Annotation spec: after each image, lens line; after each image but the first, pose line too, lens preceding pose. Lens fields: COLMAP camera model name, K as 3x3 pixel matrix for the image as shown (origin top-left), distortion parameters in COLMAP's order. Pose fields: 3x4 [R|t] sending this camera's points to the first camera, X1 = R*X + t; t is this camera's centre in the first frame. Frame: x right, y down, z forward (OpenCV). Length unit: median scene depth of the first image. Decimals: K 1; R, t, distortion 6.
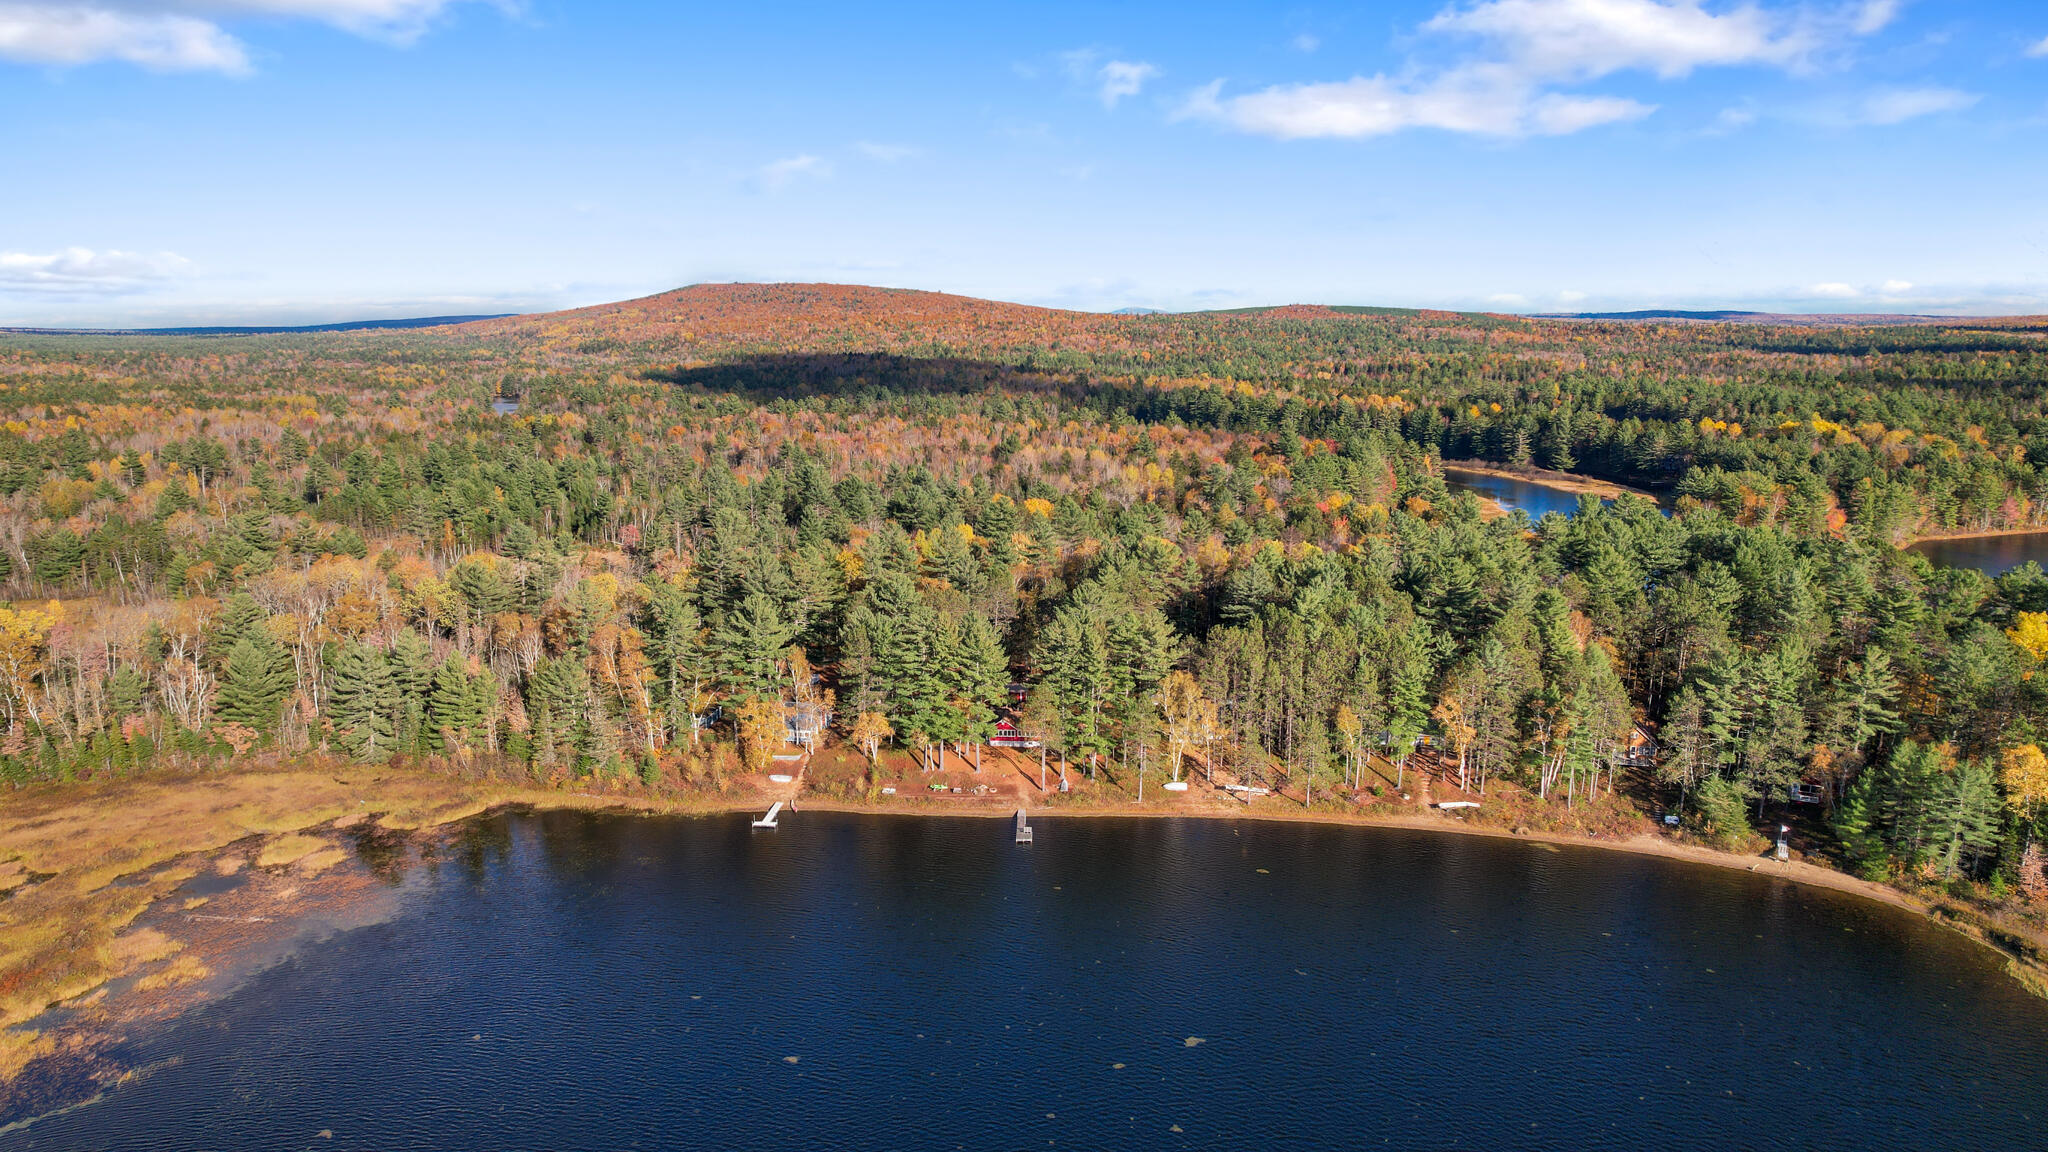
lens RADIAL K [[1309.9, 0, 1034.3], [0, 1309.9, 573.6], [0, 0, 1]] dist [-0.087242, 0.076004]
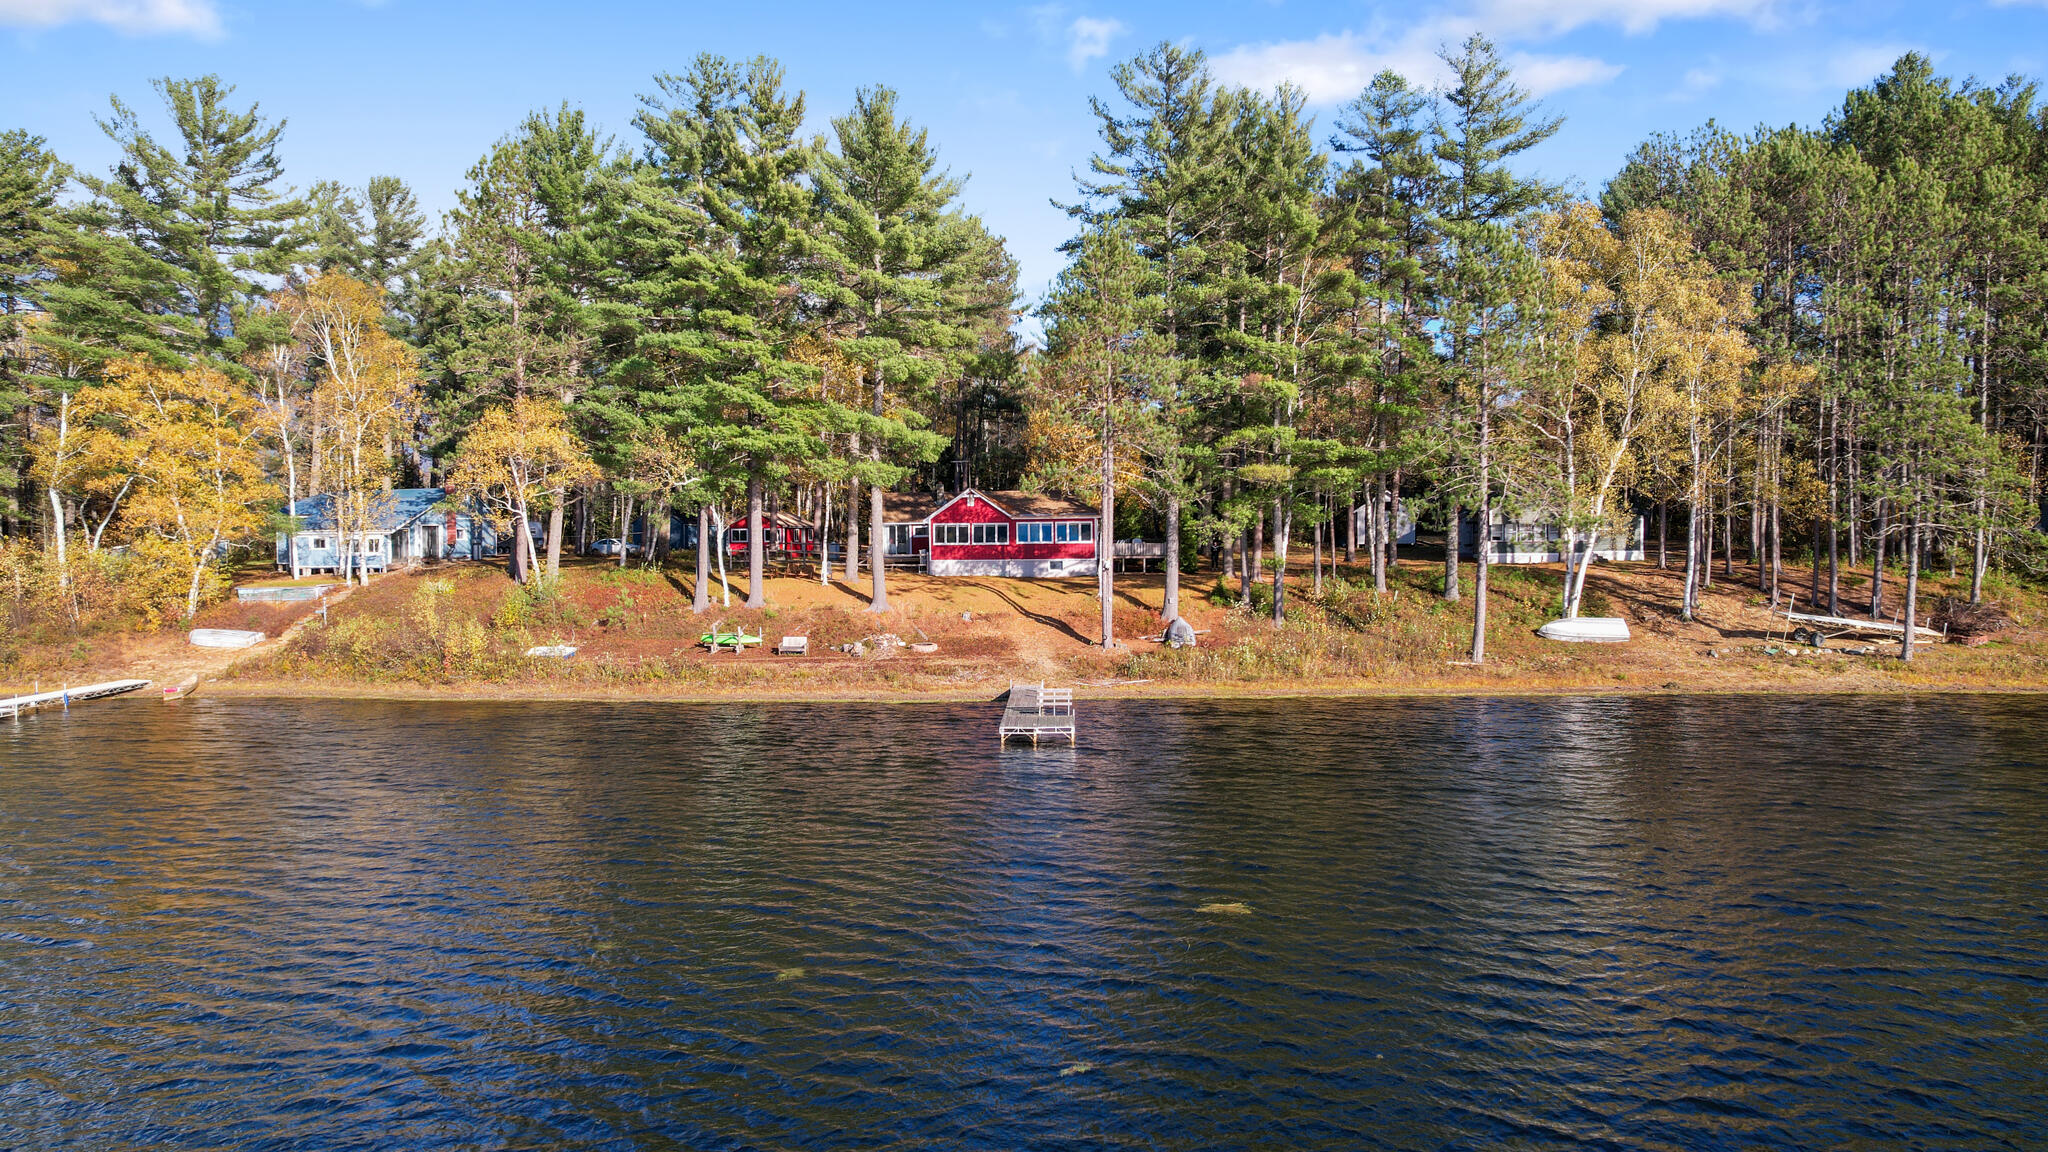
lens RADIAL K [[1309.9, 0, 1034.3], [0, 1309.9, 573.6], [0, 0, 1]] dist [-0.087242, 0.076004]
pose [[0.999999, 0.000885, 0.001173, -0.008684], [-0.000656, 0.983210, -0.182476, 0.197525], [-0.001315, 0.182475, 0.983210, 0.714332]]
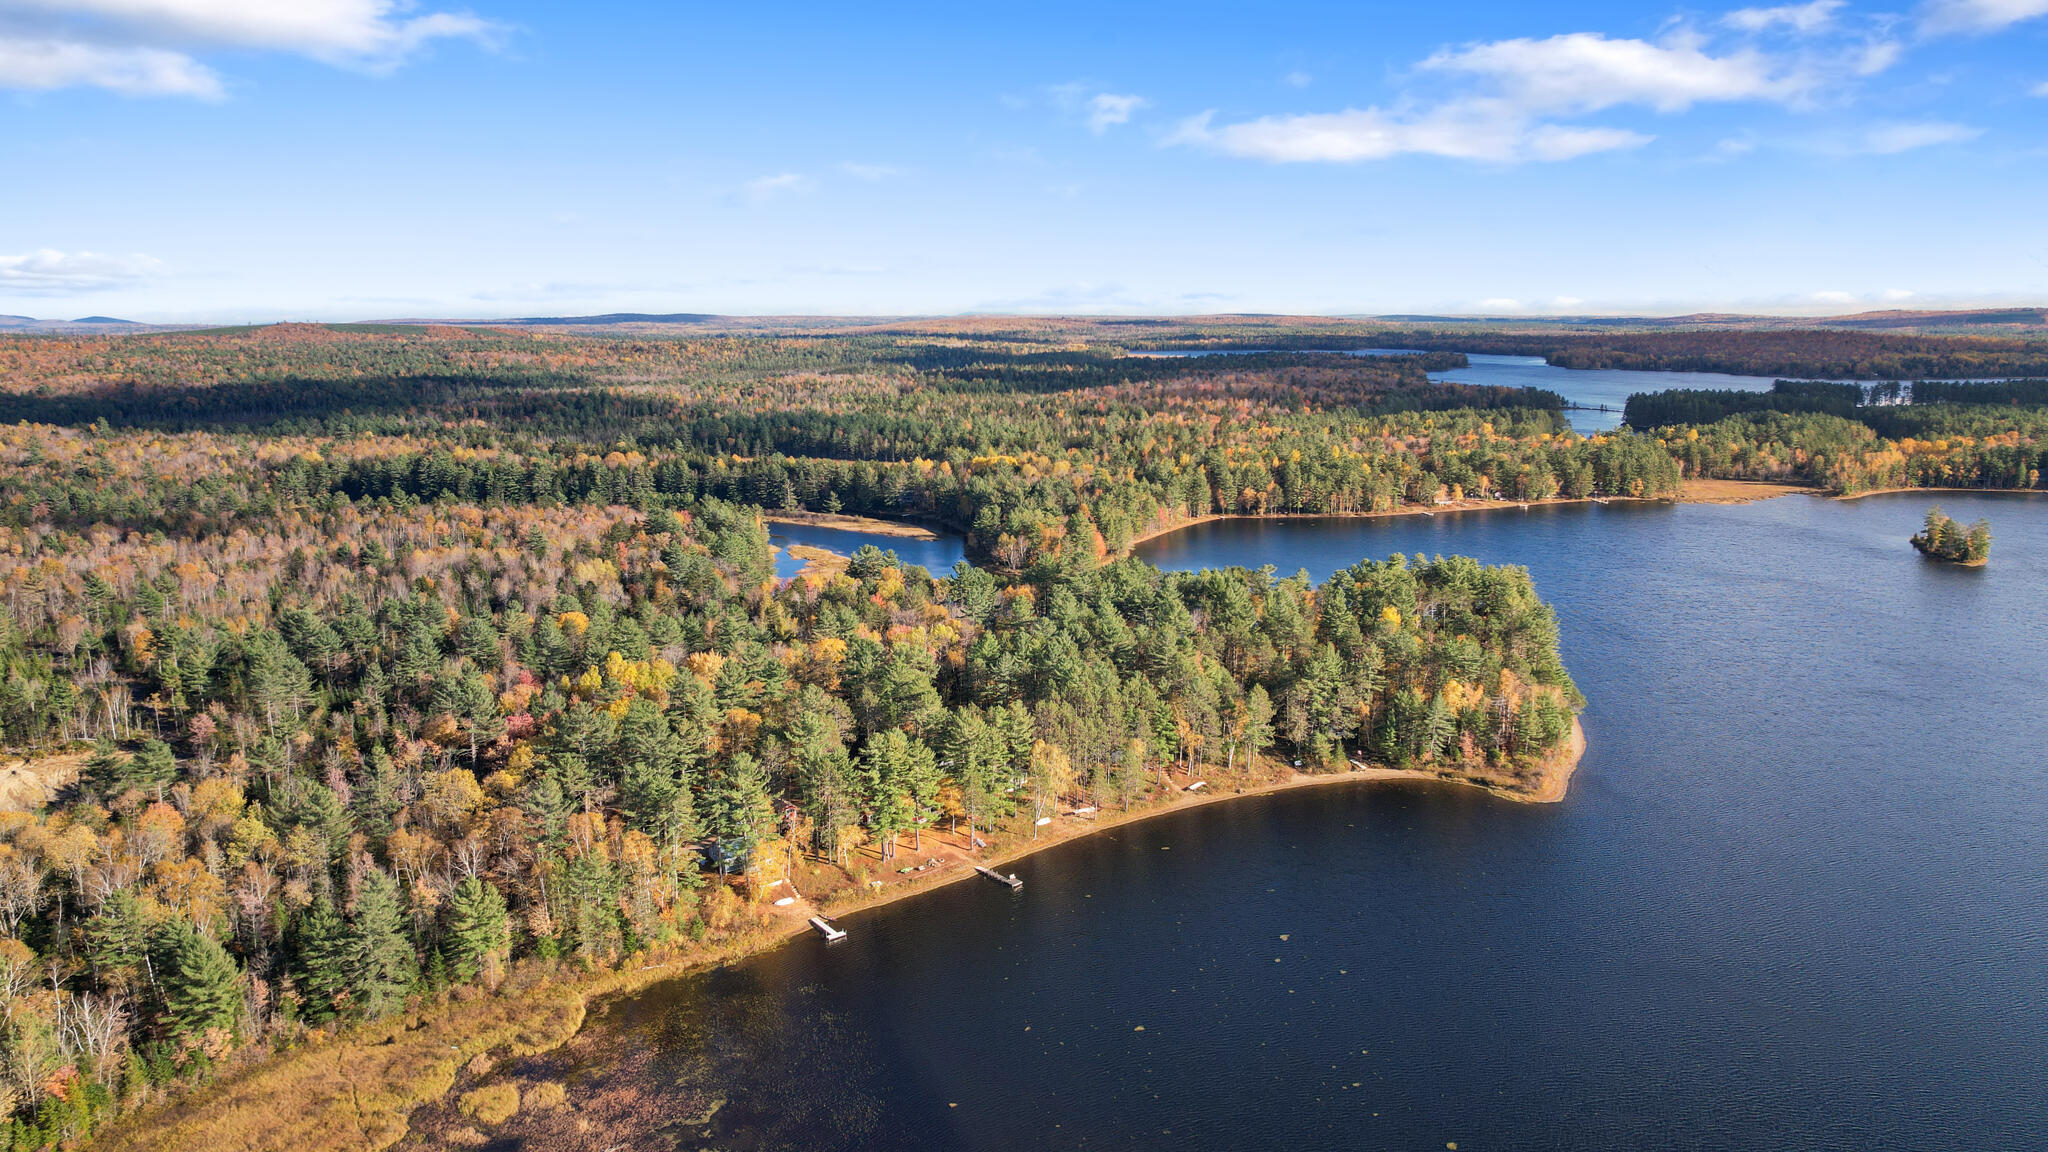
lens RADIAL K [[1324.1, 0, 1032.0], [0, 1324.1, 578.0], [0, 0, 1]] dist [-0.081641, 0.061256]
pose [[0.728110, -0.133089, 0.672416, -0.800293], [0.132872, 0.989767, 0.052024, -0.166921], [-0.672459, 0.051466, 0.738343, -0.047216]]
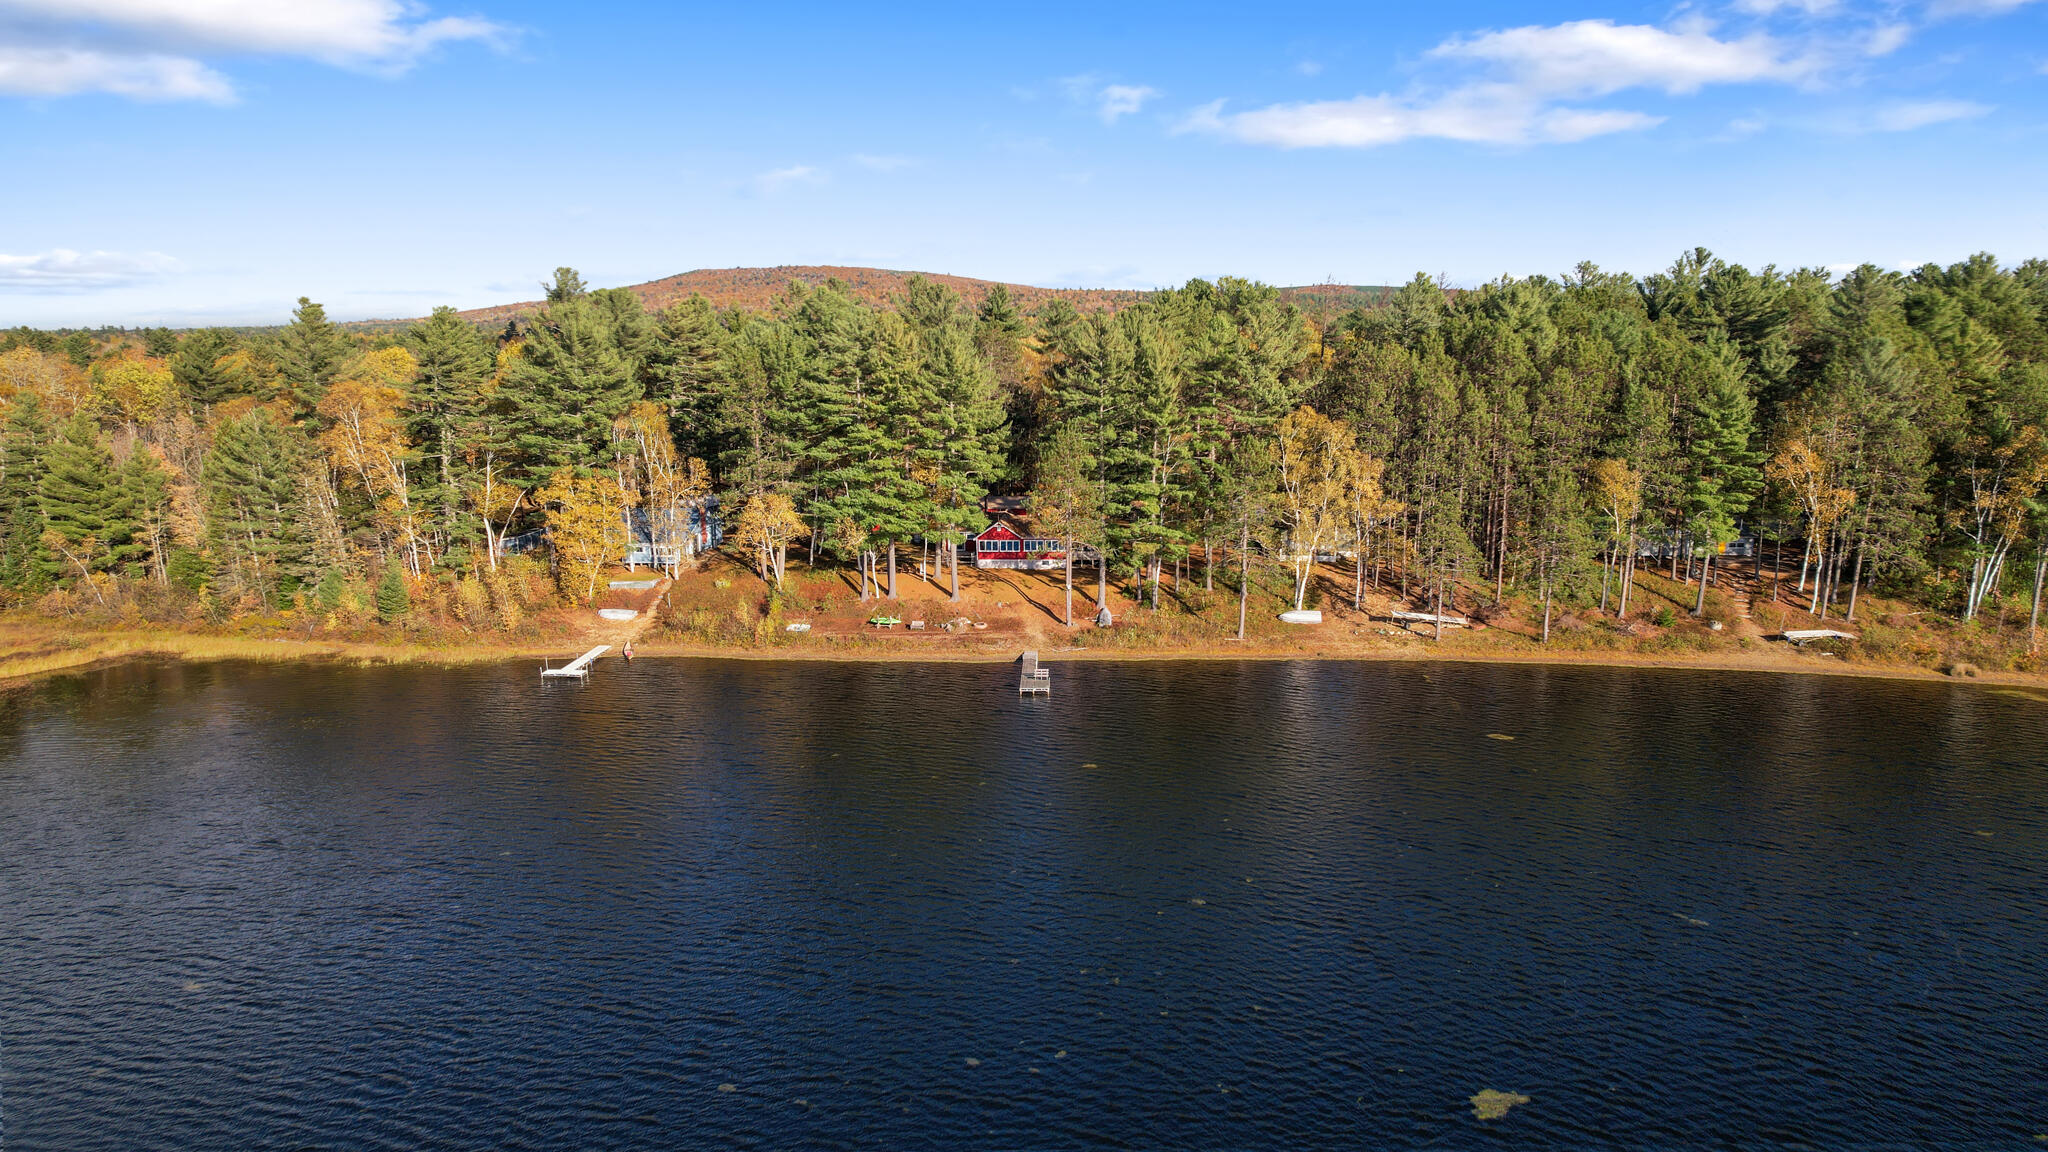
lens RADIAL K [[1324.1, 0, 1032.0], [0, 1324.1, 578.0], [0, 0, 1]] dist [-0.081641, 0.061256]
pose [[0.999993, -0.002762, -0.002601, -0.007460], [0.002726, 0.999901, -0.013808, 0.150663], [0.002639, 0.013800, 0.999901, 0.415506]]
